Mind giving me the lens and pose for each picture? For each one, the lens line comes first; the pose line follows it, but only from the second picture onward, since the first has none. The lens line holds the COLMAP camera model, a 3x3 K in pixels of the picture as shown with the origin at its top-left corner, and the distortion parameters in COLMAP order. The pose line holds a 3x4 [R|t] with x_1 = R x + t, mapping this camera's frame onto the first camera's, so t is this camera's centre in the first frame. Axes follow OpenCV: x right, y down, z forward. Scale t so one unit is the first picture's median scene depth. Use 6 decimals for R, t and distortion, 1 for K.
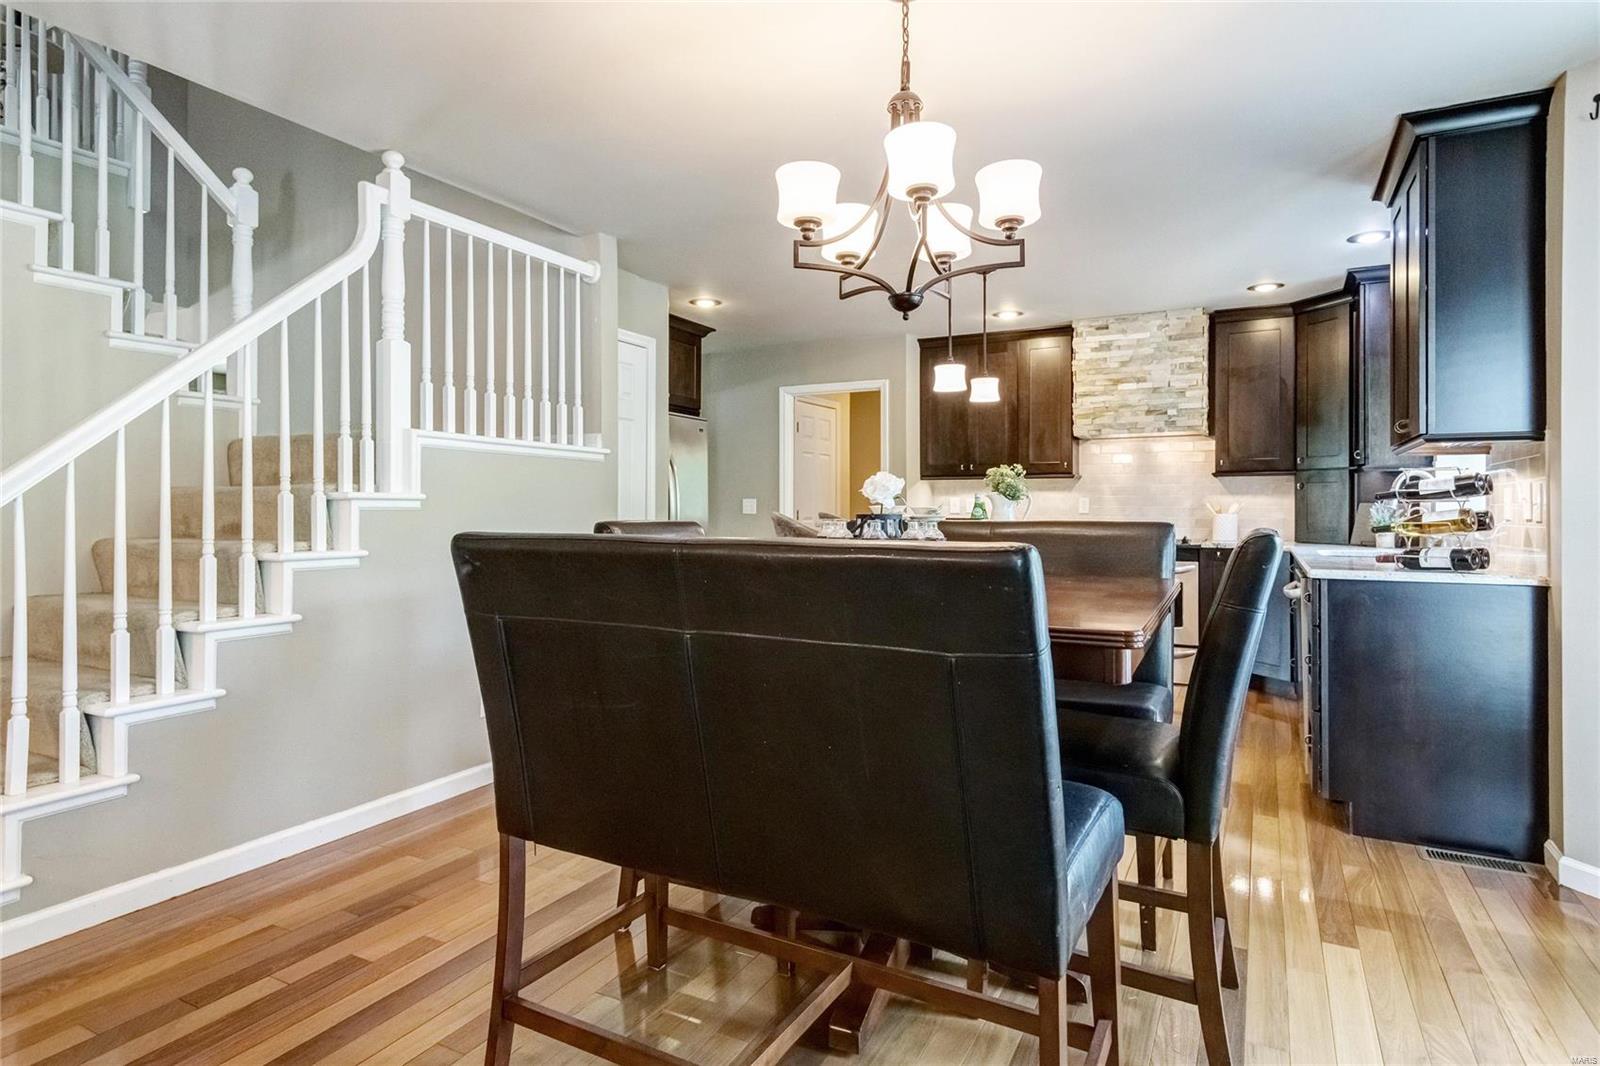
lens RADIAL K [[881.5, 0, 798.5], [0, 881.5, 503.7], [0, 0, 1]] dist [0.026212, -0.011823]
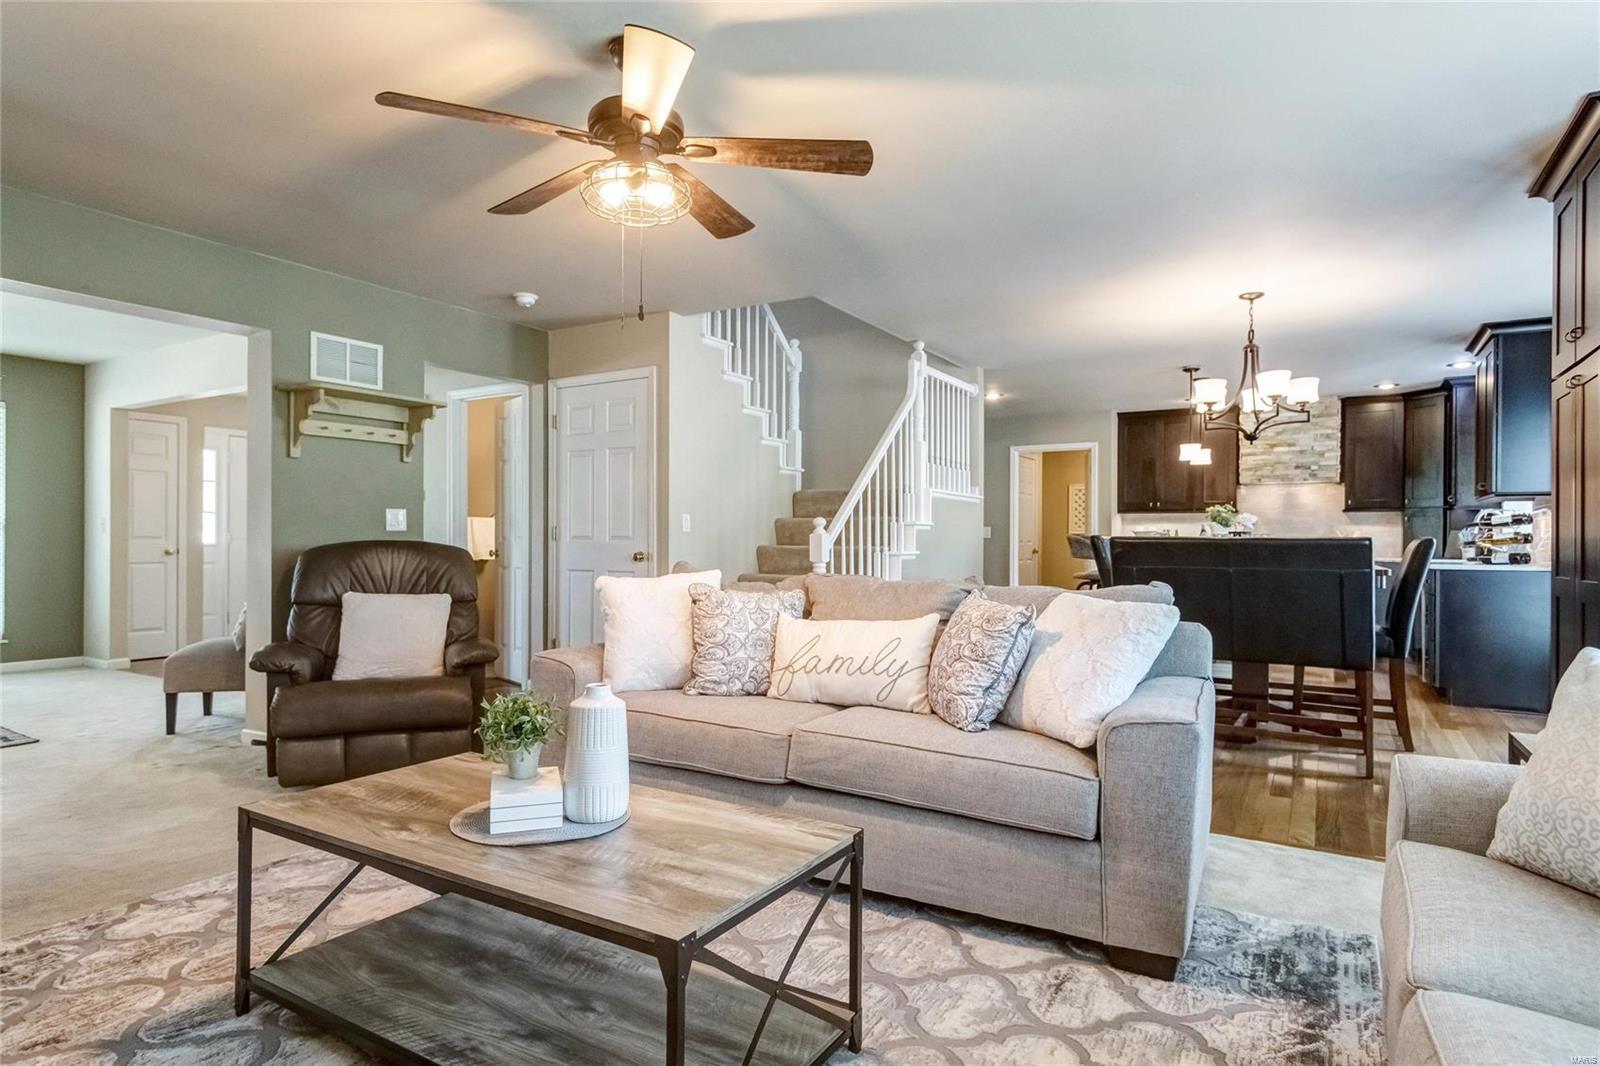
lens RADIAL K [[881.5, 0, 789.3], [0, 881.5, 541.4], [0, 0, 1]] dist [0.026212, -0.011823]
pose [[0.998188, 0.004520, -0.060006, -0.372251], [-0.003991, 0.999952, 0.008938, 0.008501], [0.060043, -0.008683, 0.998158, -0.538114]]
